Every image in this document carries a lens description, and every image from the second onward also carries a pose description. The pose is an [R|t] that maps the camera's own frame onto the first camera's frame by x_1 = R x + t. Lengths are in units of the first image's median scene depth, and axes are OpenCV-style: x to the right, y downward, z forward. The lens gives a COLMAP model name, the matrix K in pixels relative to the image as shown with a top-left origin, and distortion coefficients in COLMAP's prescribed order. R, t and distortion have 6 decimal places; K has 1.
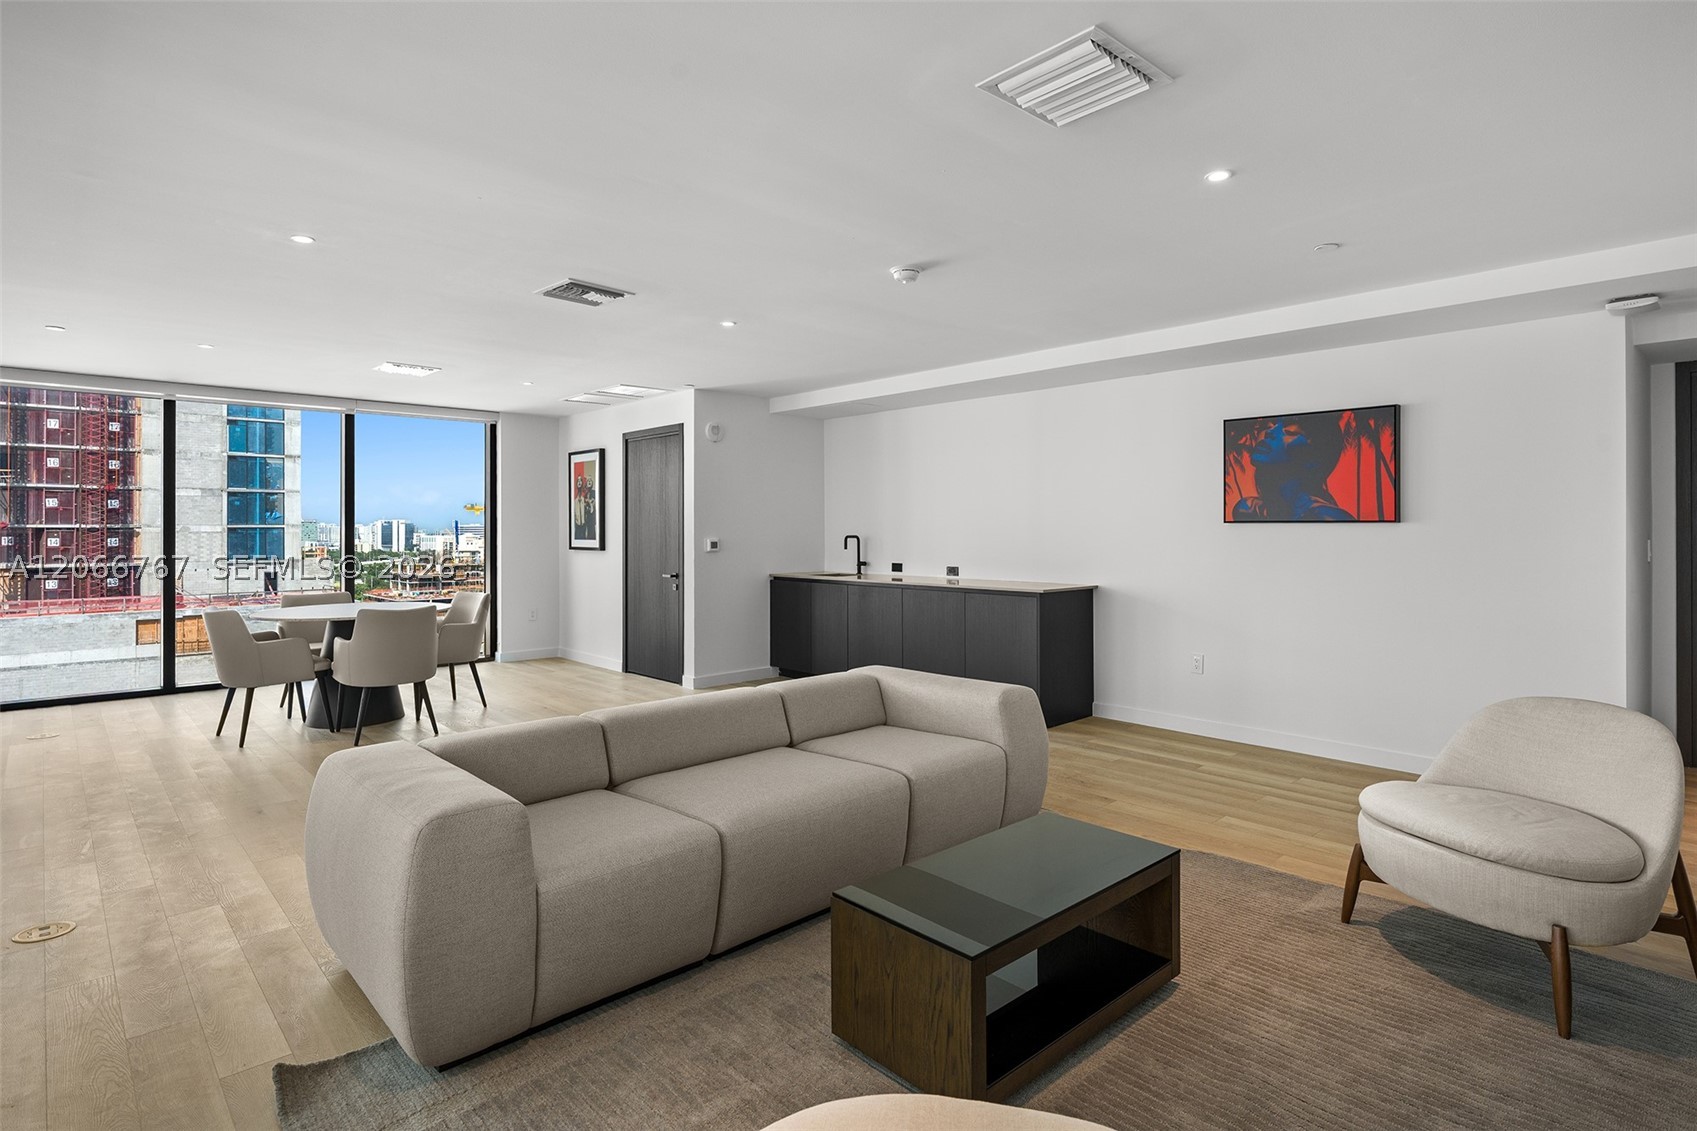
lens RADIAL K [[887.6, 0, 791.2], [0, 887.6, 538.8], [0, 0, 1]] dist [-0.003096, -0.000619]
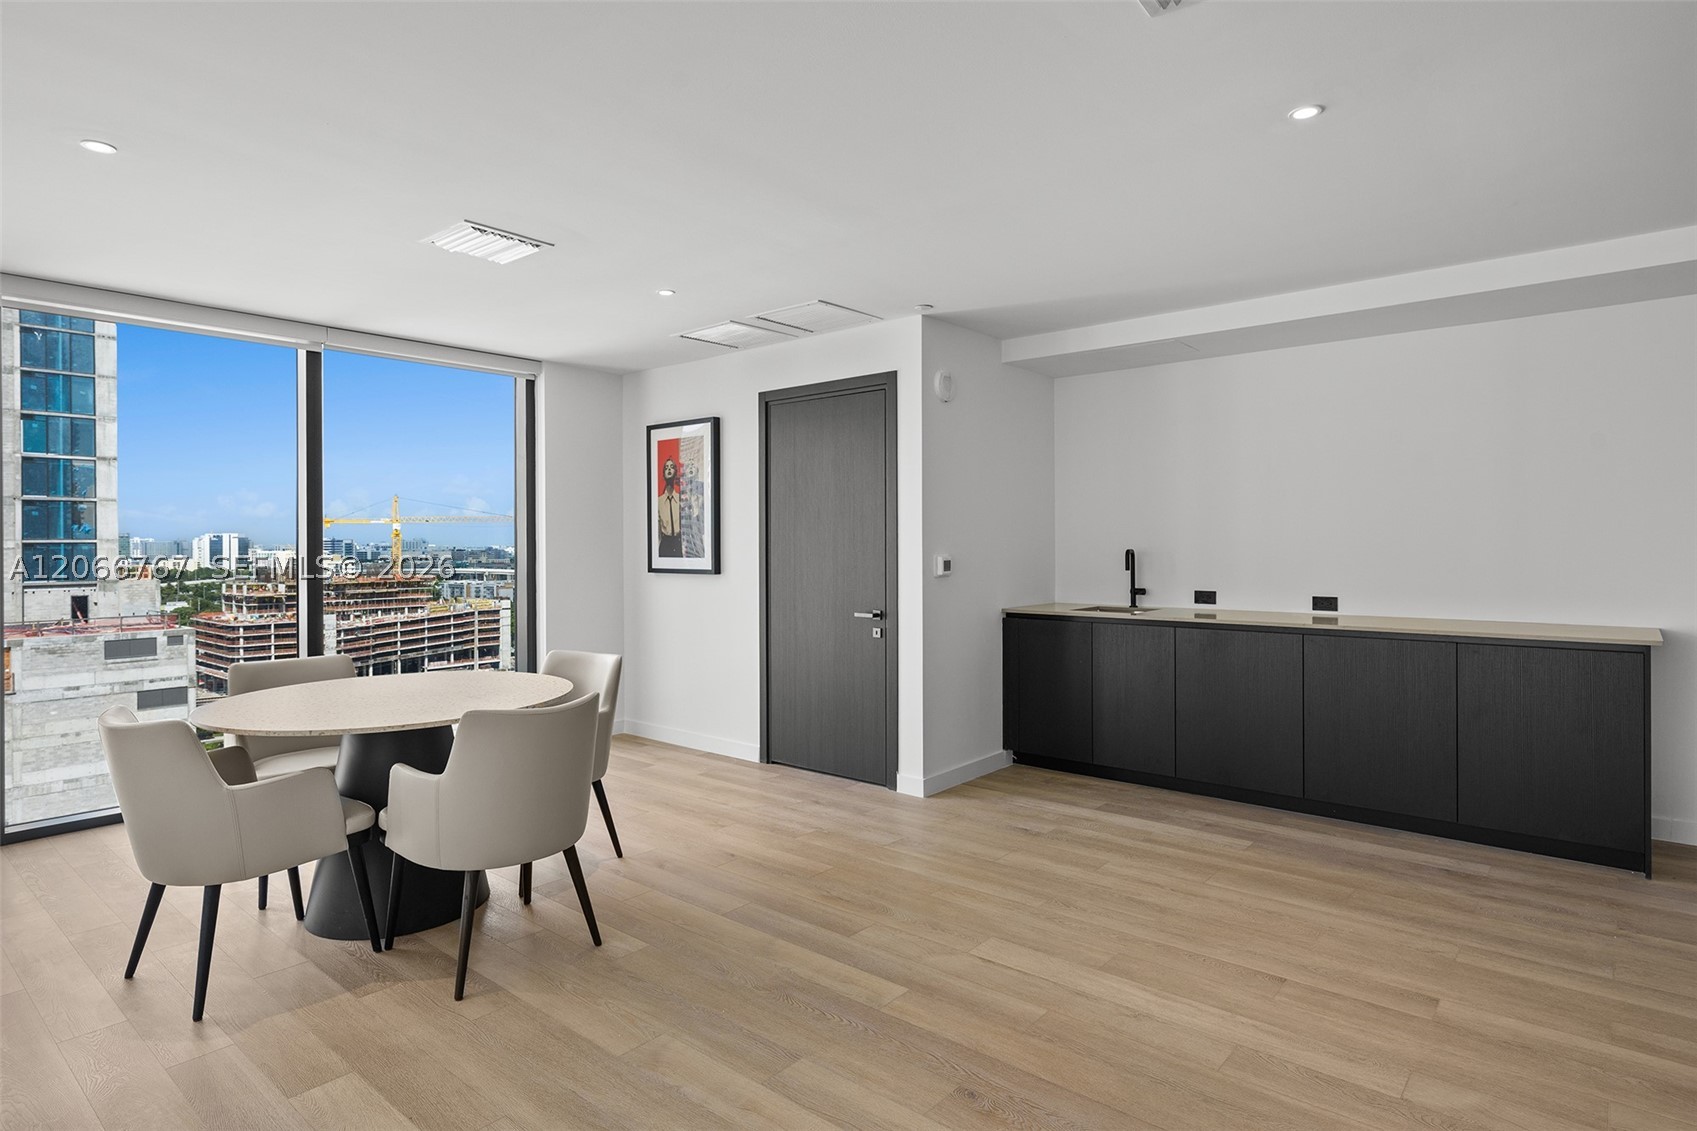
lens RADIAL K [[927.4, 0, 795.1], [0, 927.4, 553.5], [0, 0, 1]] dist [0.001144, -0.001619]
pose [[0.991248, -0.005434, 0.131901, -0.244148], [0.005257, 0.999985, 0.001690, -0.002688], [-0.131908, -0.000982, 0.991262, 0.314873]]
